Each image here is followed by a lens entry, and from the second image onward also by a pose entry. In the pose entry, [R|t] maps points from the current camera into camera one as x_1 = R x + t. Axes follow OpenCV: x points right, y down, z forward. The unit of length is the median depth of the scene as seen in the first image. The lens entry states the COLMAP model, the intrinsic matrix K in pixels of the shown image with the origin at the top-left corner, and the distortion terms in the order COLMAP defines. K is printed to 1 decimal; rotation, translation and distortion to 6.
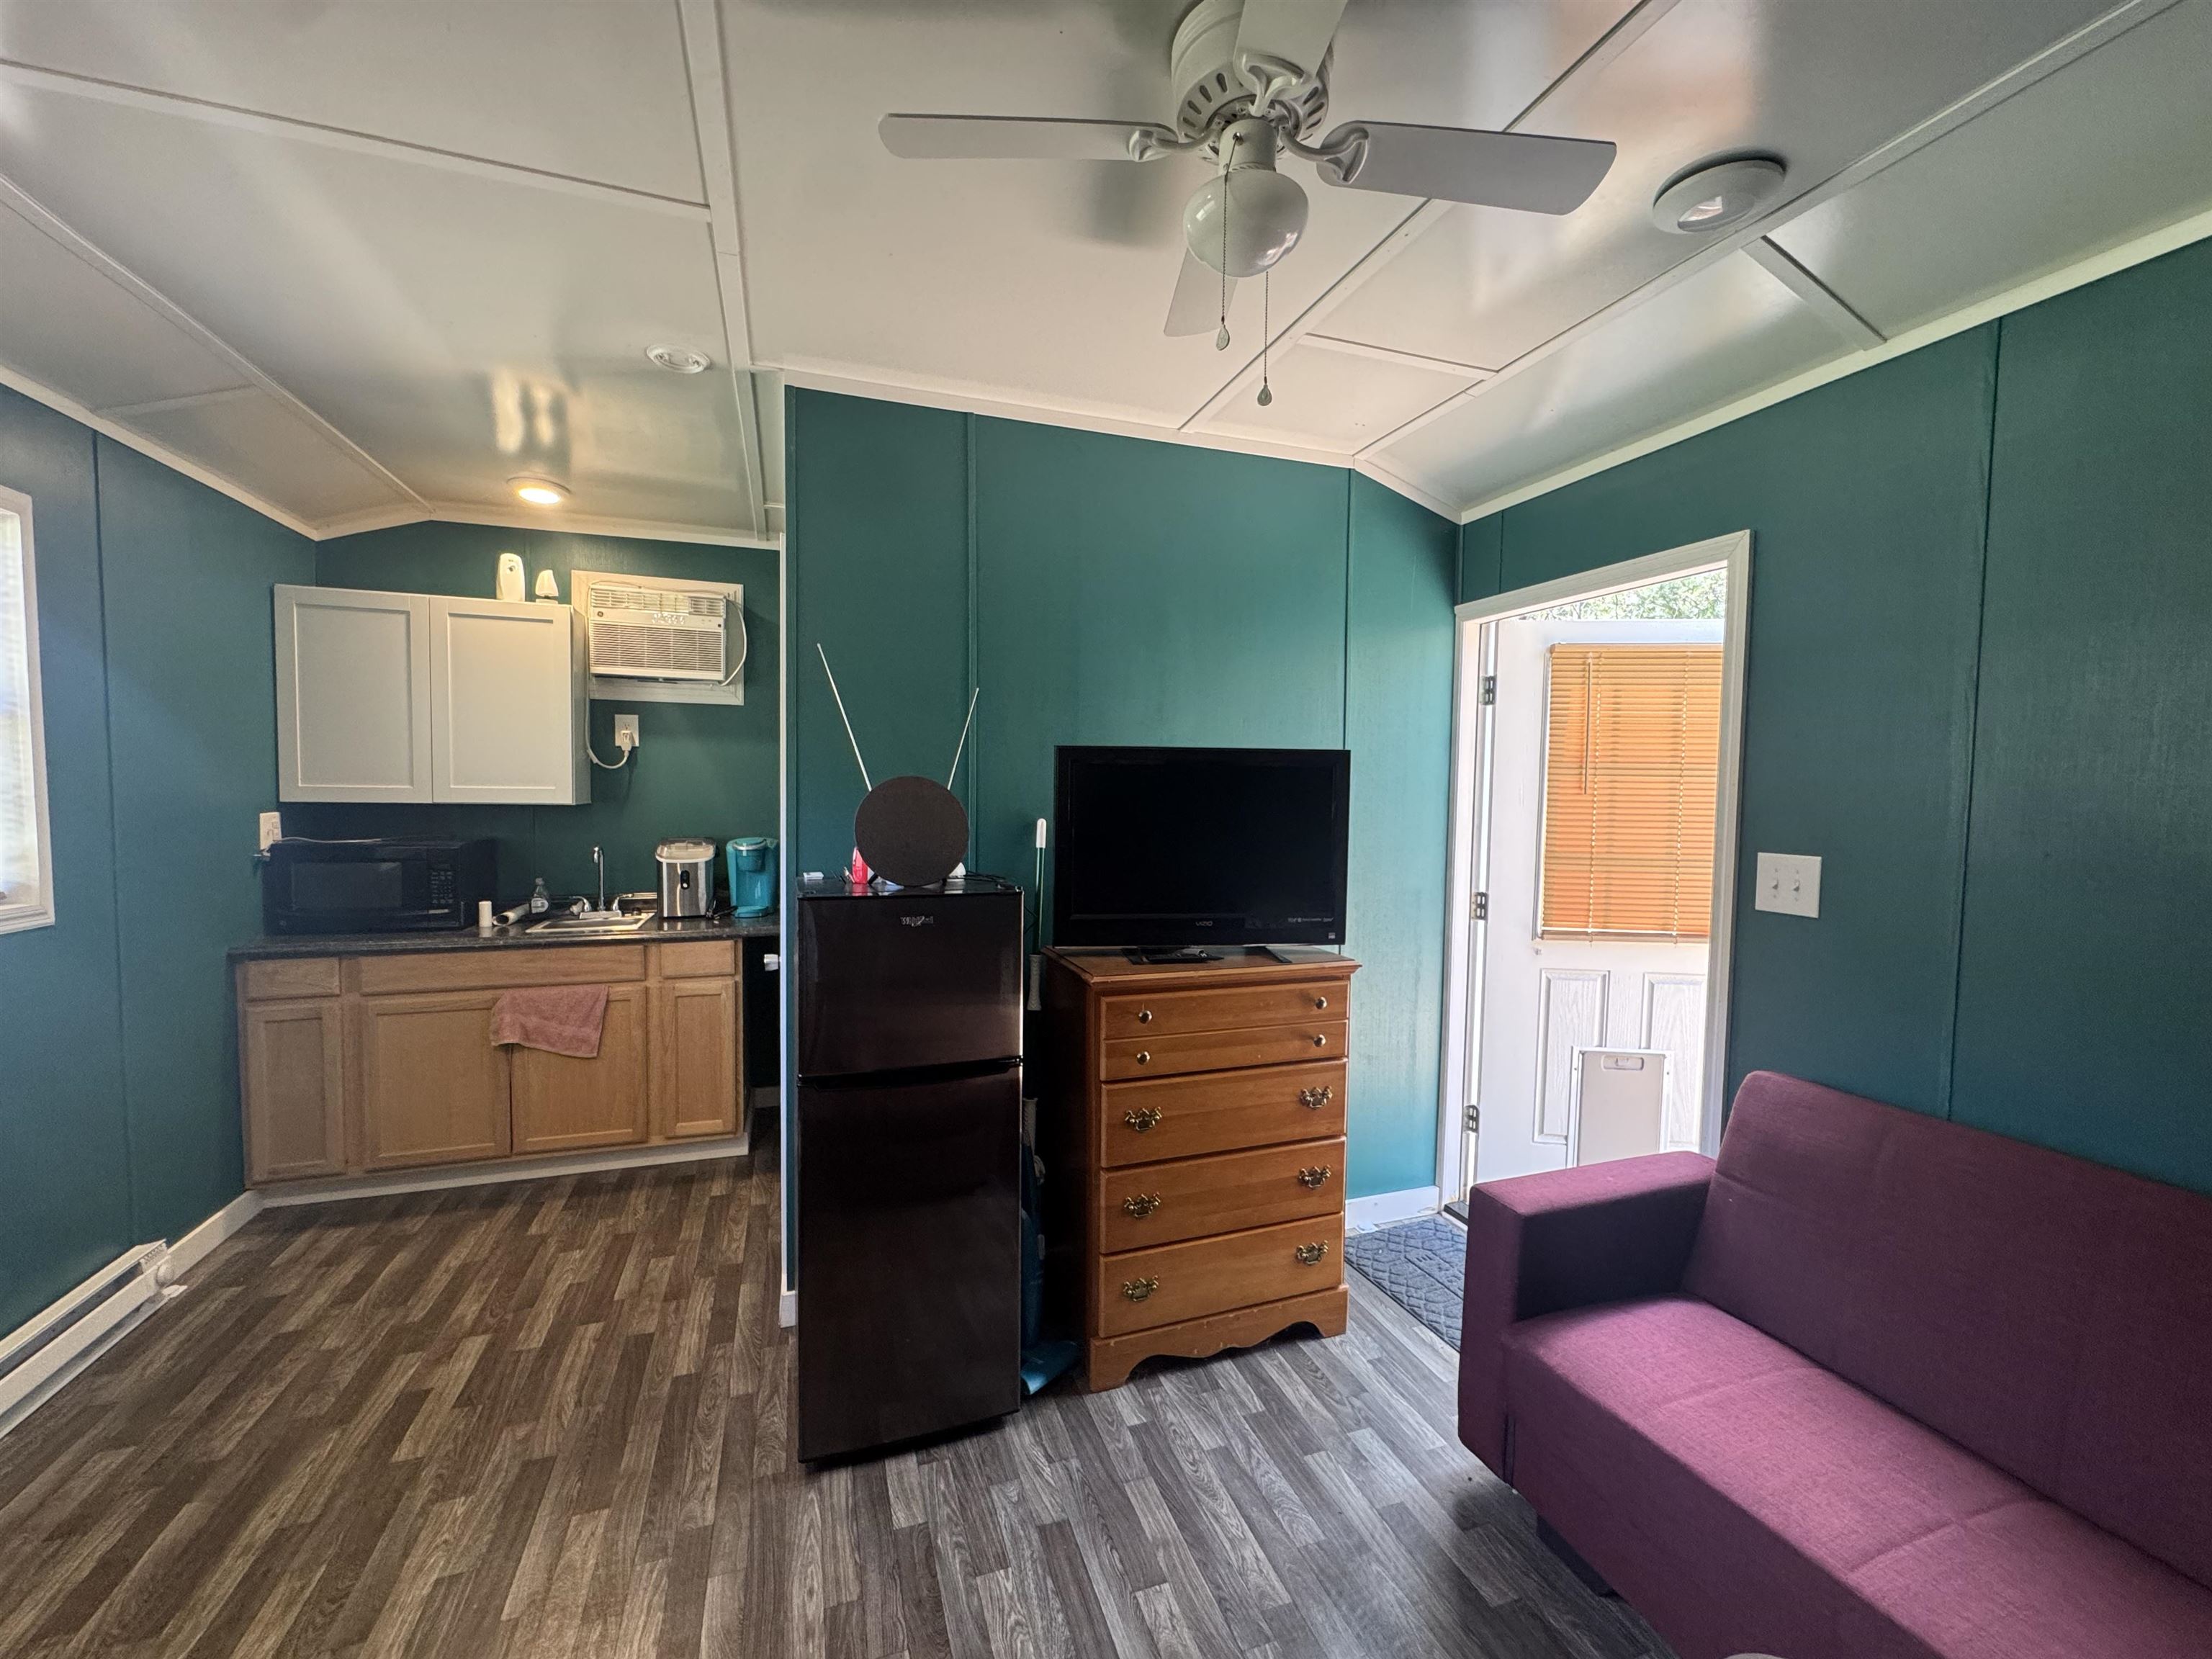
lens RADIAL K [[885.4, 0, 1114.6], [0, 885.4, 831.9], [0, 0, 1]] dist [-0.007062, 0.000325]
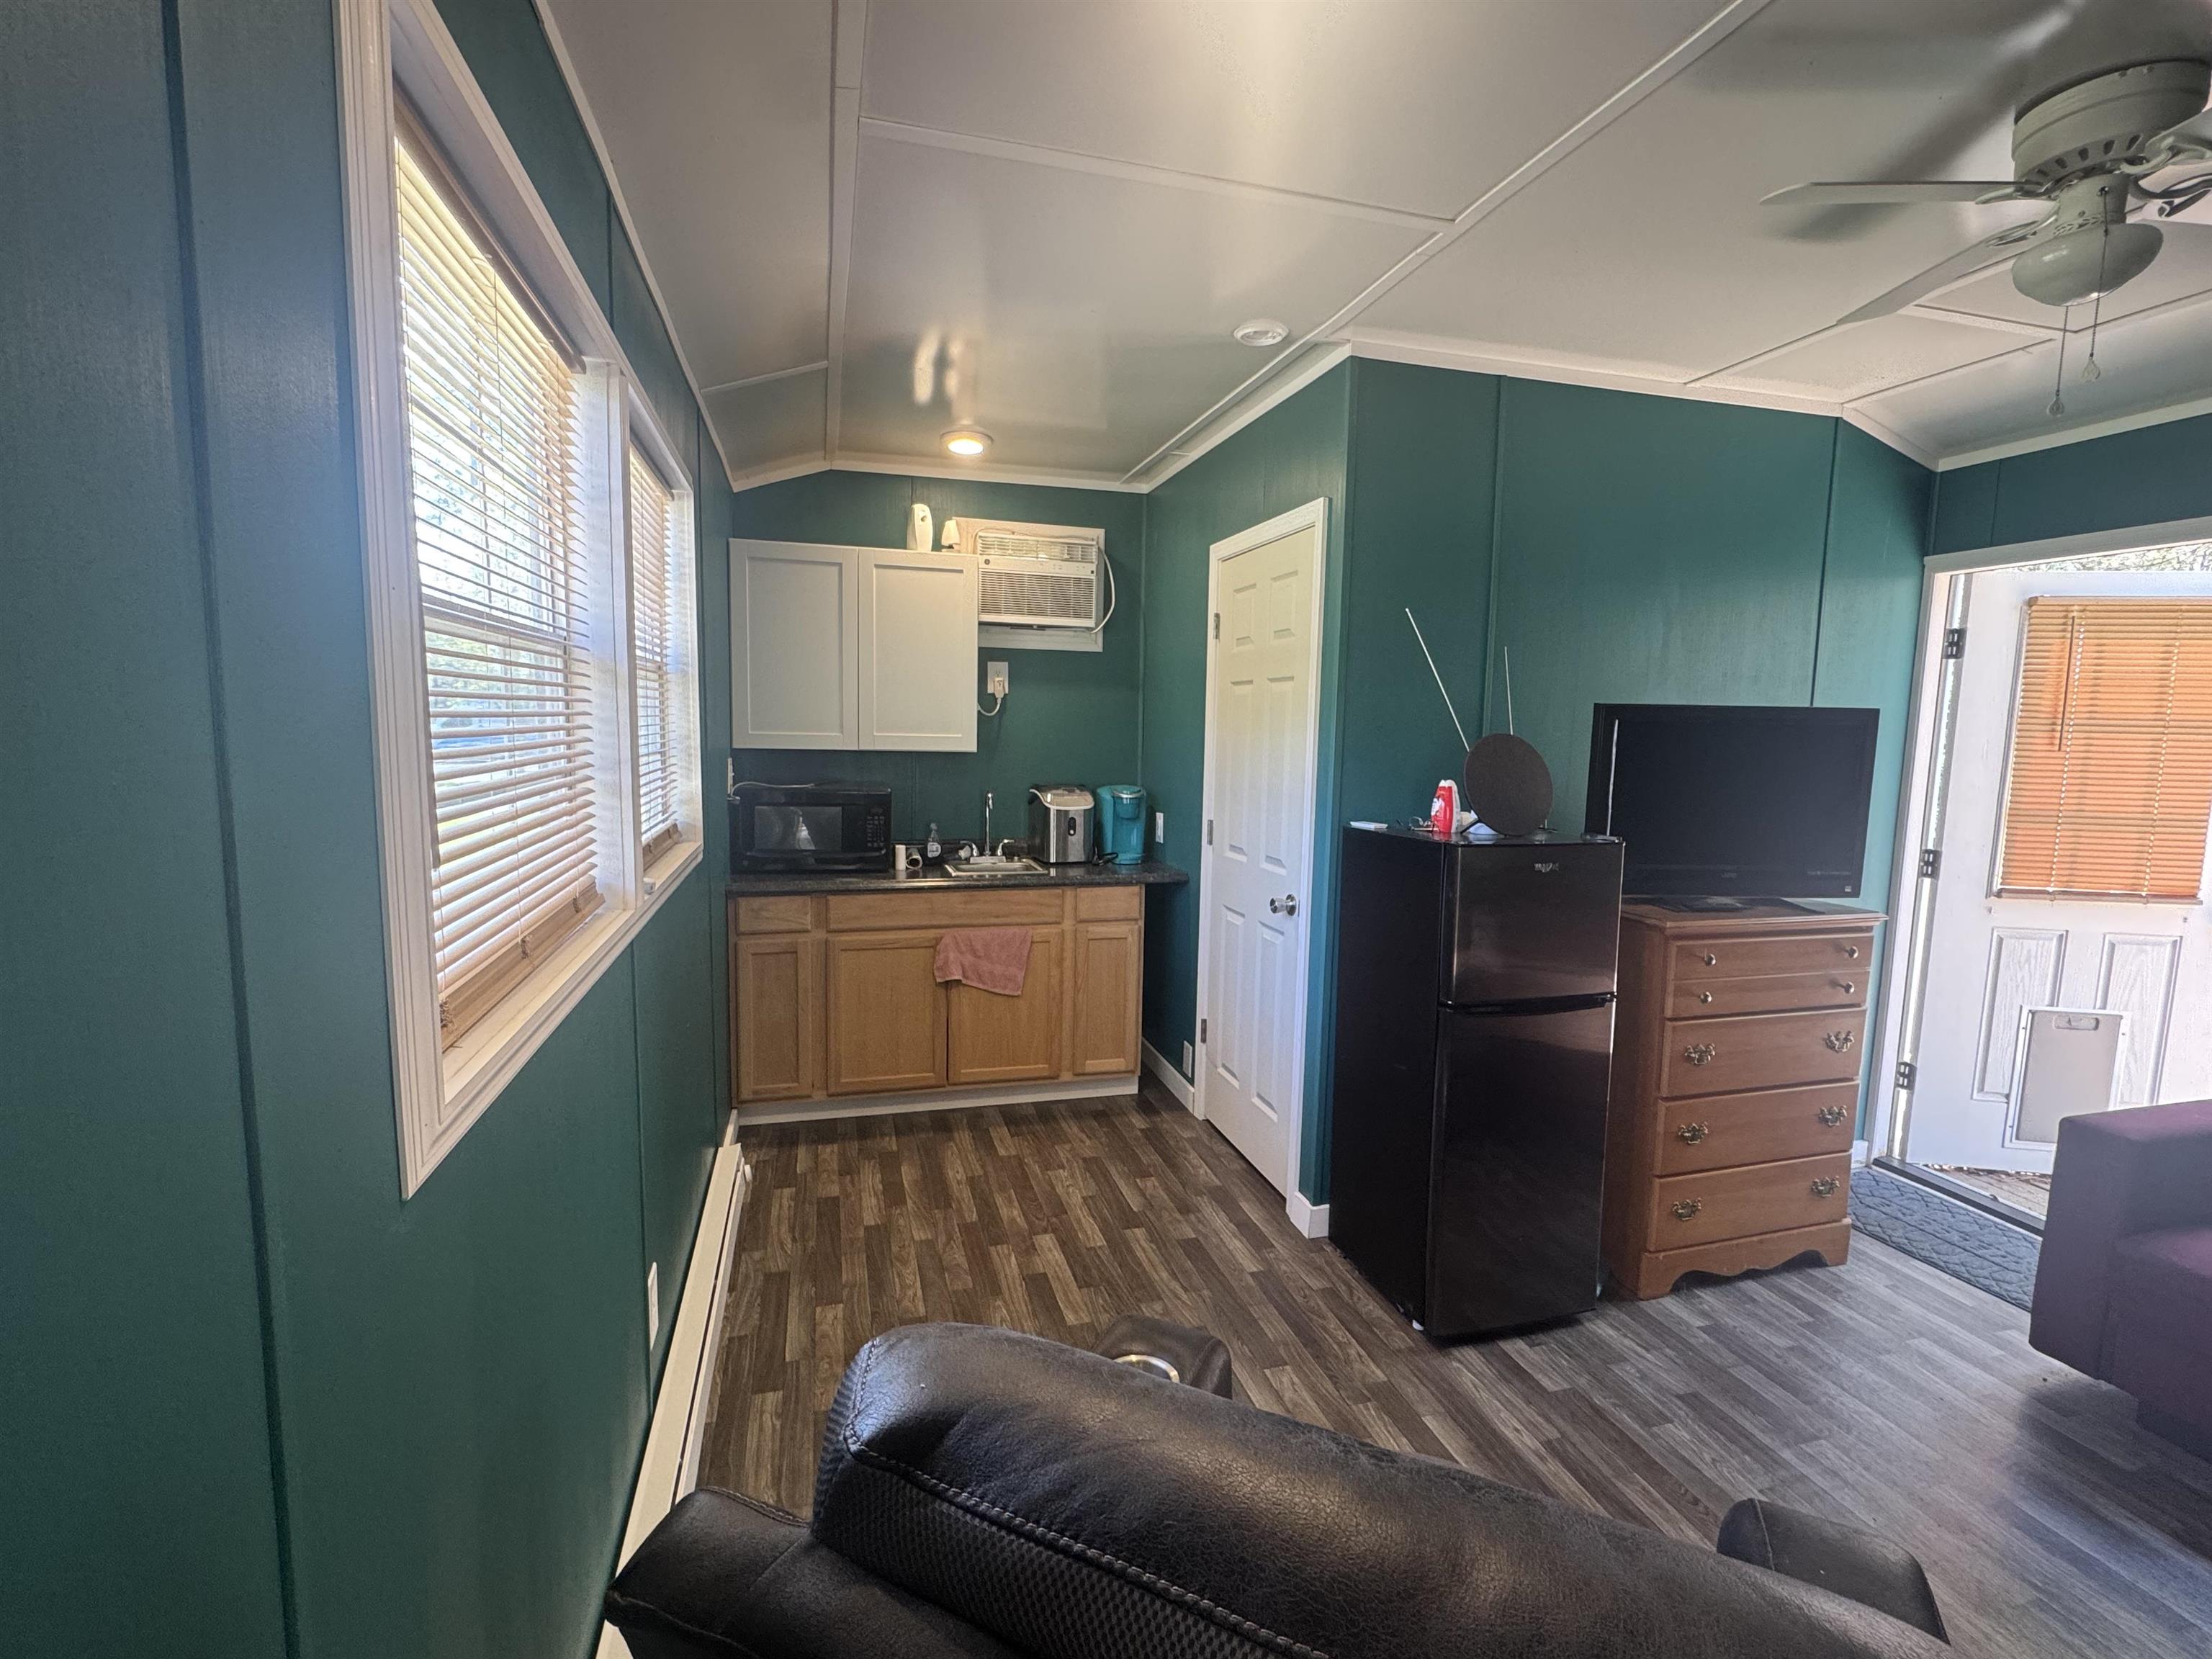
lens RADIAL K [[1005.3, 0, 1105.3], [0, 1005.3, 834.3], [0, 0, 1]] dist [-0.005740, -0.000612]
pose [[0.997701, 0.013067, -0.066499, -0.450590], [-0.009280, 0.998334, 0.056951, -0.004006], [0.067132, -0.056203, 0.996160, -0.183196]]
